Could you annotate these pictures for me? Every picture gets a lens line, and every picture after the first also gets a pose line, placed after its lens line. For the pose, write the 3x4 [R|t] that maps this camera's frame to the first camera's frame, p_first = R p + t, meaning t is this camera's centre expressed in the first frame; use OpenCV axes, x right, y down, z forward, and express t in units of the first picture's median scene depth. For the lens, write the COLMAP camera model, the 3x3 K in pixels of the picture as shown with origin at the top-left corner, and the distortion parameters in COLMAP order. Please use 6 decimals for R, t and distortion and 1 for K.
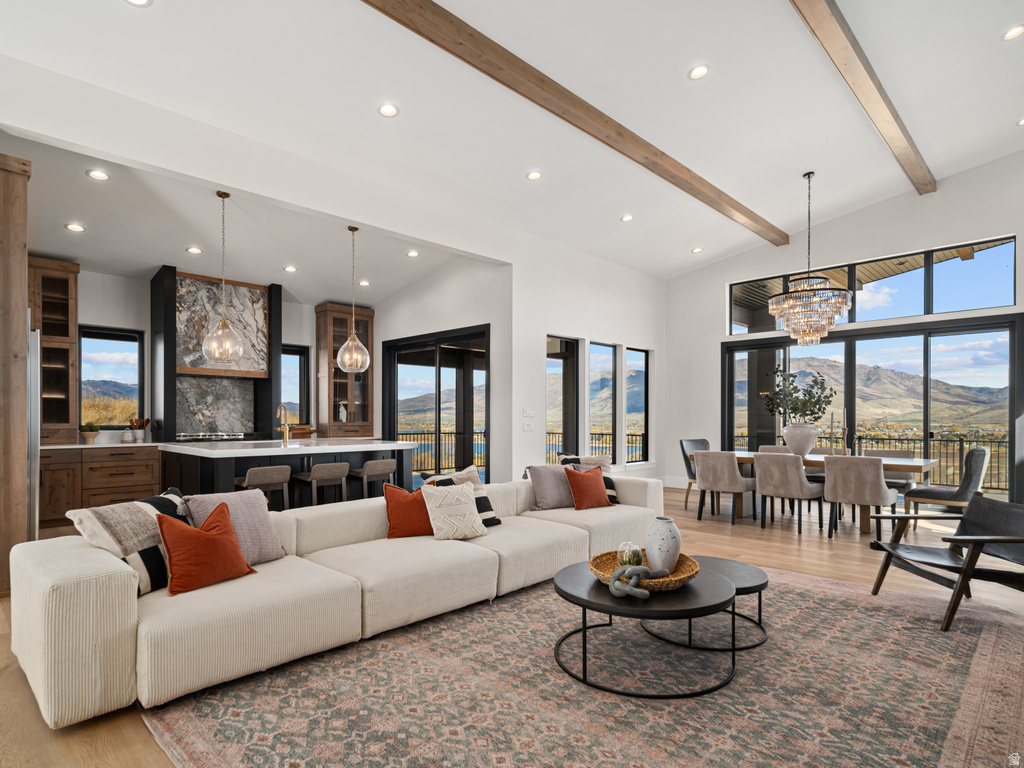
lens RADIAL K [[565.3, 0, 509.8], [0, 565.3, 416.1], [0, 0, 1]] dist [0.006141, 0.001601]
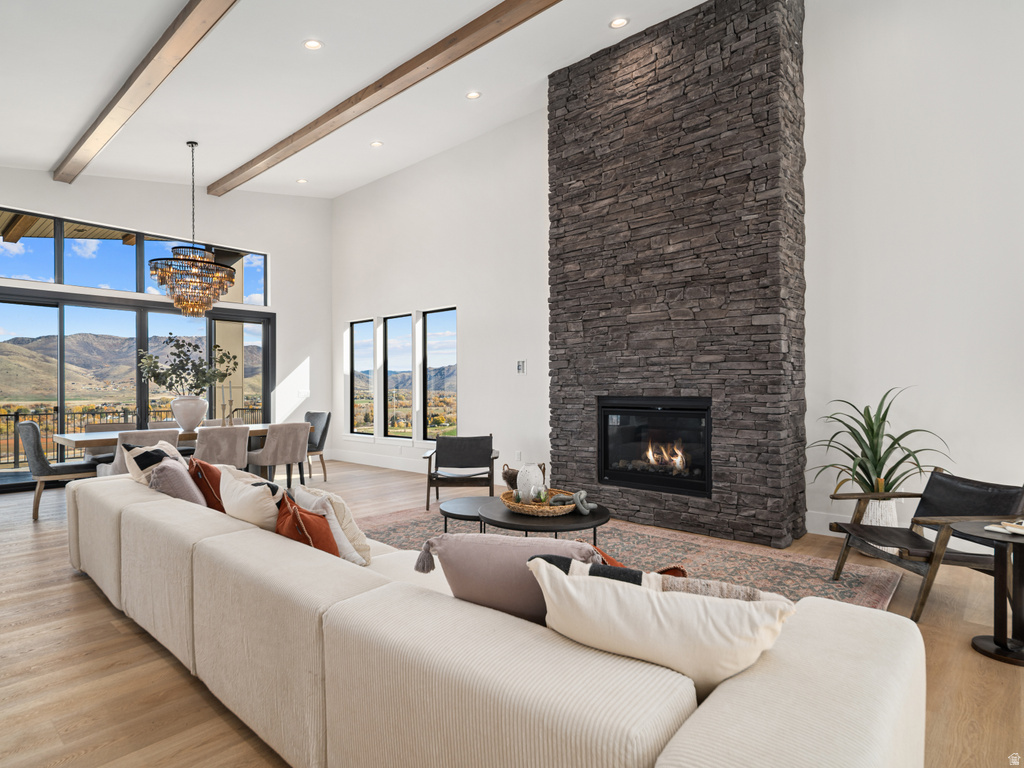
lens RADIAL K [[565.3, 0, 512.4], [0, 565.3, 388.3], [0, 0, 1]] dist [0.006141, 0.001601]
pose [[-0.044994, -0.000228, 0.998987, -0.524722], [0.003130, 0.999995, 0.000369, 0.001046], [-0.998982, 0.003143, -0.044993, 0.541115]]
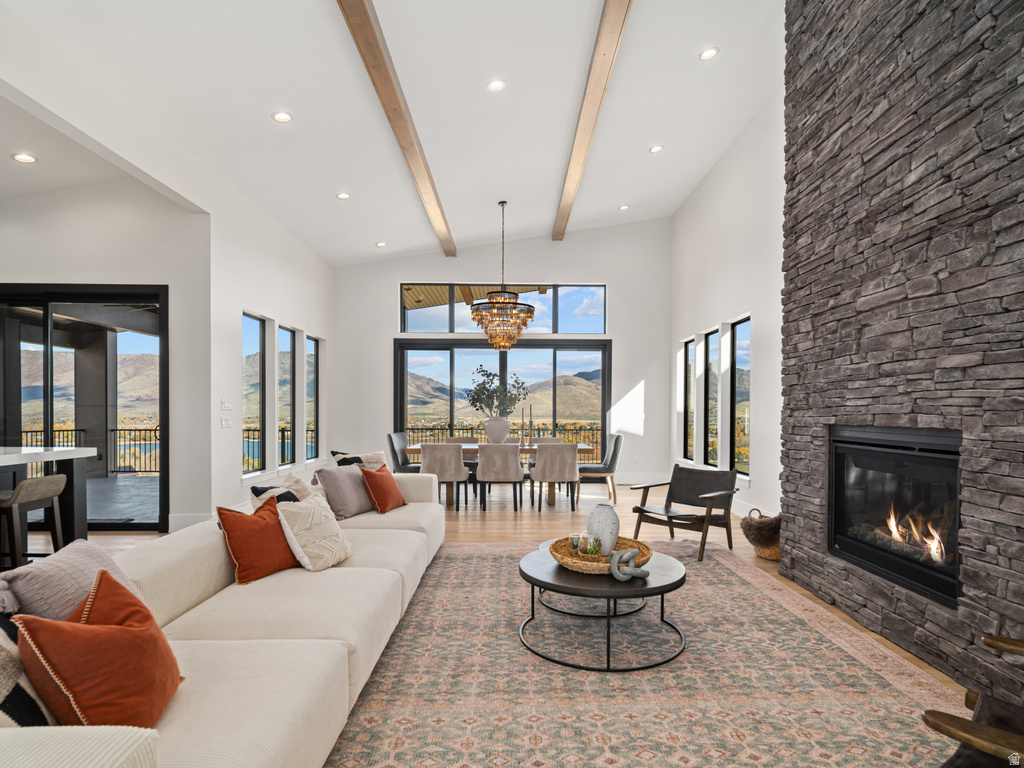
lens RADIAL K [[565.3, 0, 515.7], [0, 565.3, 419.8], [0, 0, 1]] dist [0.006141, 0.001601]
pose [[0.706694, -0.008811, 0.707464, -0.304004], [-0.003301, 0.999871, 0.015751, 0.000443], [-0.707512, -0.013466, 0.706573, 0.172744]]
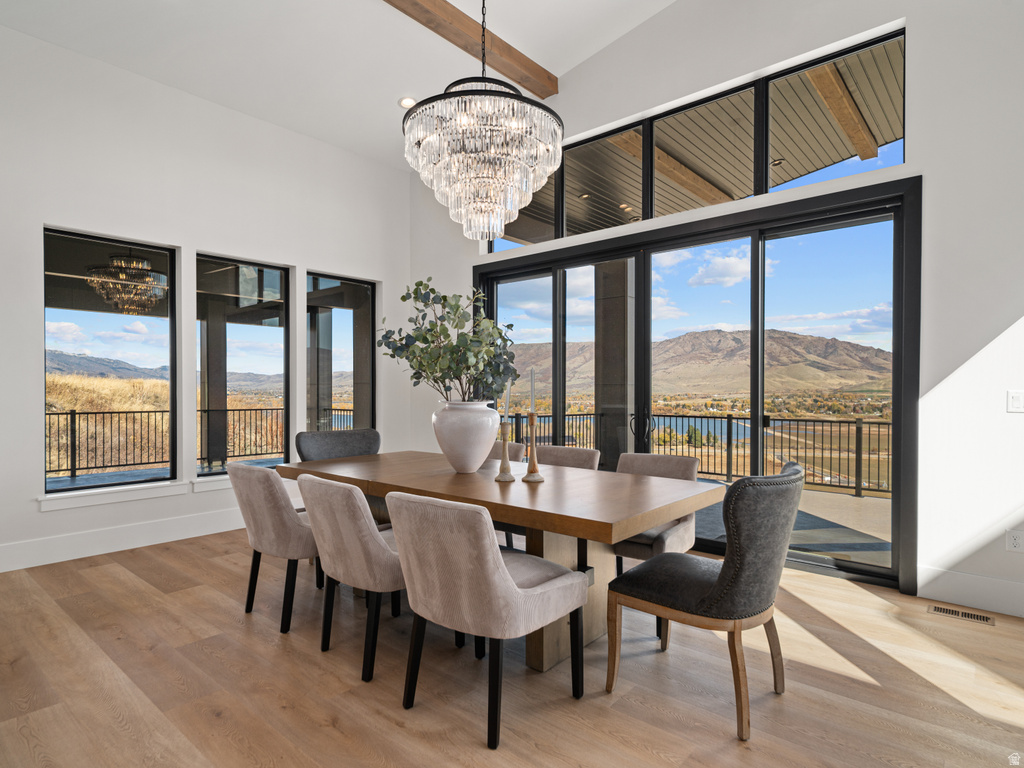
lens RADIAL K [[565.3, 0, 512.2], [0, 565.3, 384.7], [0, 0, 1]] dist [0.006141, 0.001601]
pose [[0.998429, -0.001797, 0.055995, 0.575722], [0.002091, 0.999984, -0.005196, 0.002095], [-0.055985, 0.005305, 0.998418, 0.581420]]
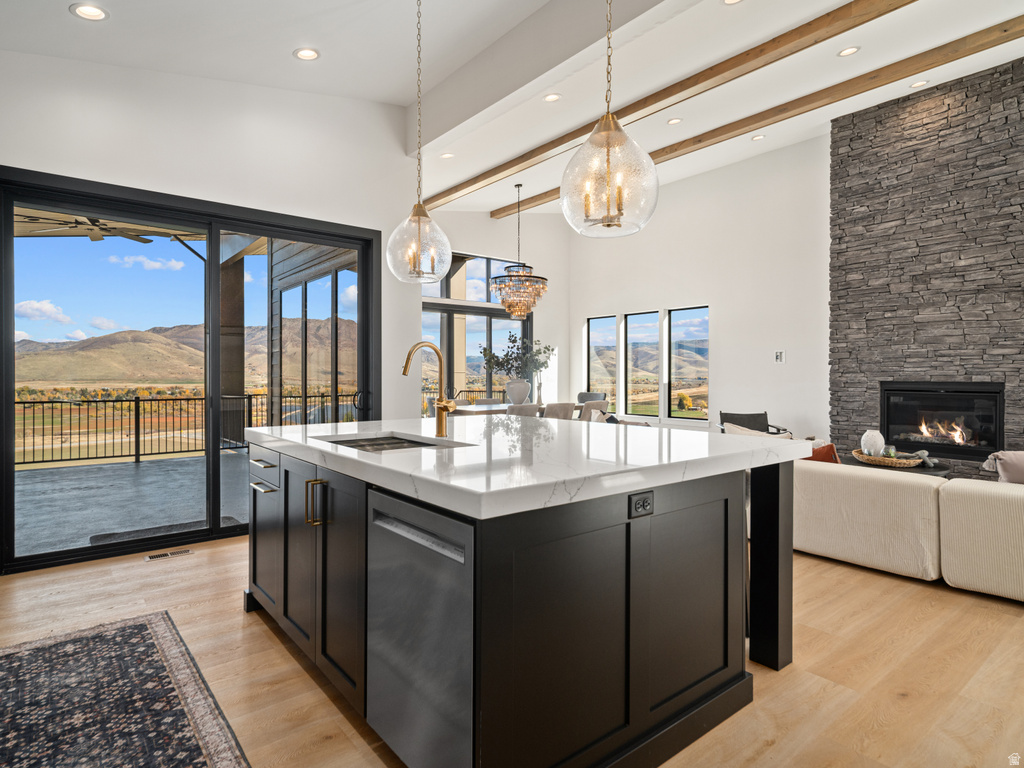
lens RADIAL K [[565.3, 0, 518.6], [0, 565.3, 378.0], [0, 0, 1]] dist [0.006141, 0.001601]
pose [[0.101863, -0.006896, 0.994775, -0.811132], [-0.001178, 0.999974, 0.007052, 0.001092], [-0.994798, -0.001890, 0.101852, 0.958369]]
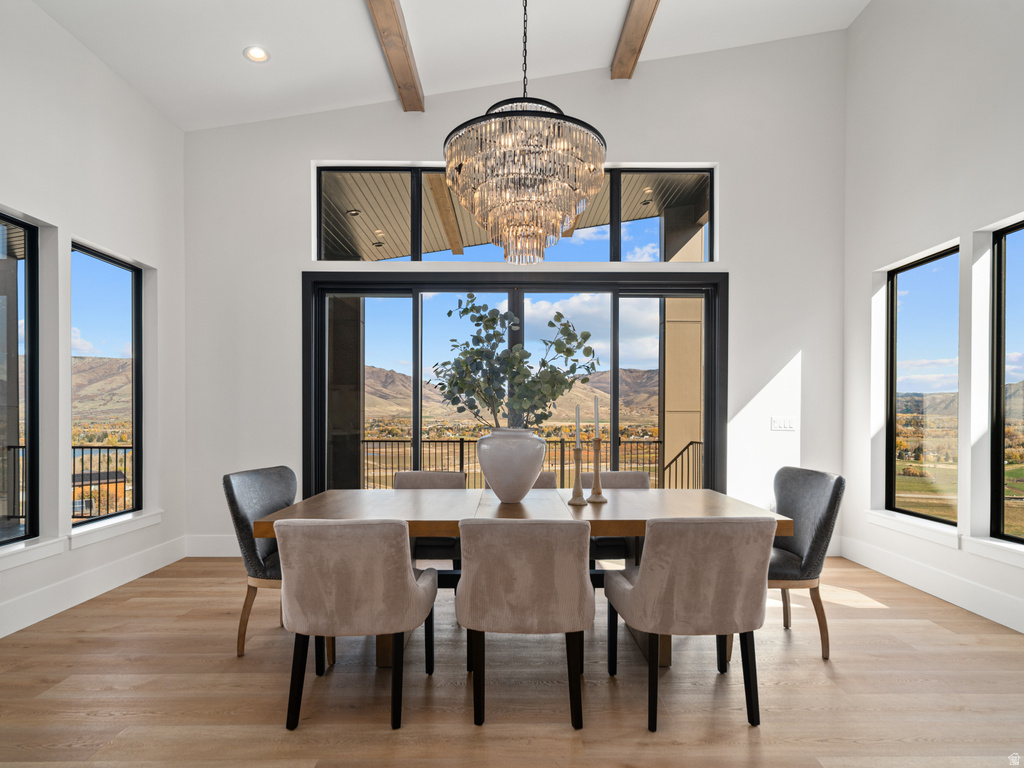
lens RADIAL K [[565.3, 0, 510.2], [0, 565.3, 413.6], [0, 0, 1]] dist [0.006141, 0.001601]
pose [[0.708681, 0.001711, 0.705527, 0.212546], [-0.002509, 0.999997, 0.000095, 0.000882], [-0.705525, -0.001838, 0.708683, 0.747601]]
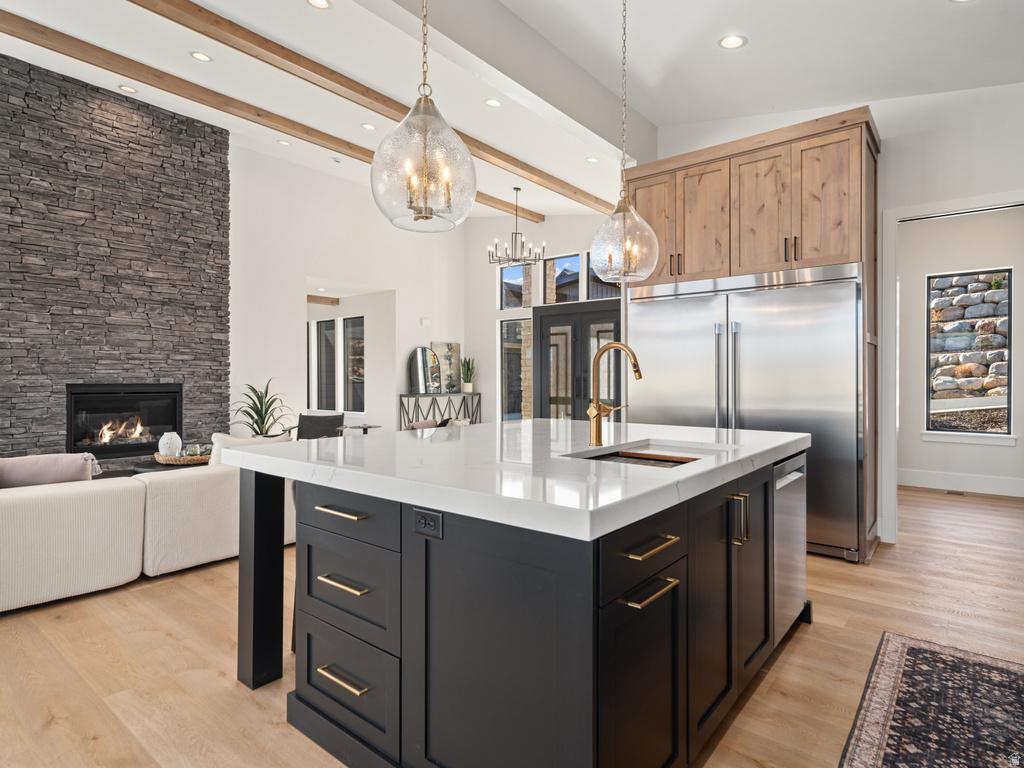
lens RADIAL K [[565.3, 0, 507.8], [0, 565.3, 378.9], [0, 0, 1]] dist [0.006141, 0.001601]
pose [[-0.996565, -0.001641, -0.082792, -0.324782], [-0.001705, 0.999998, 0.000699, 0.002845], [0.082791, 0.000837, -0.996567, 1.426888]]
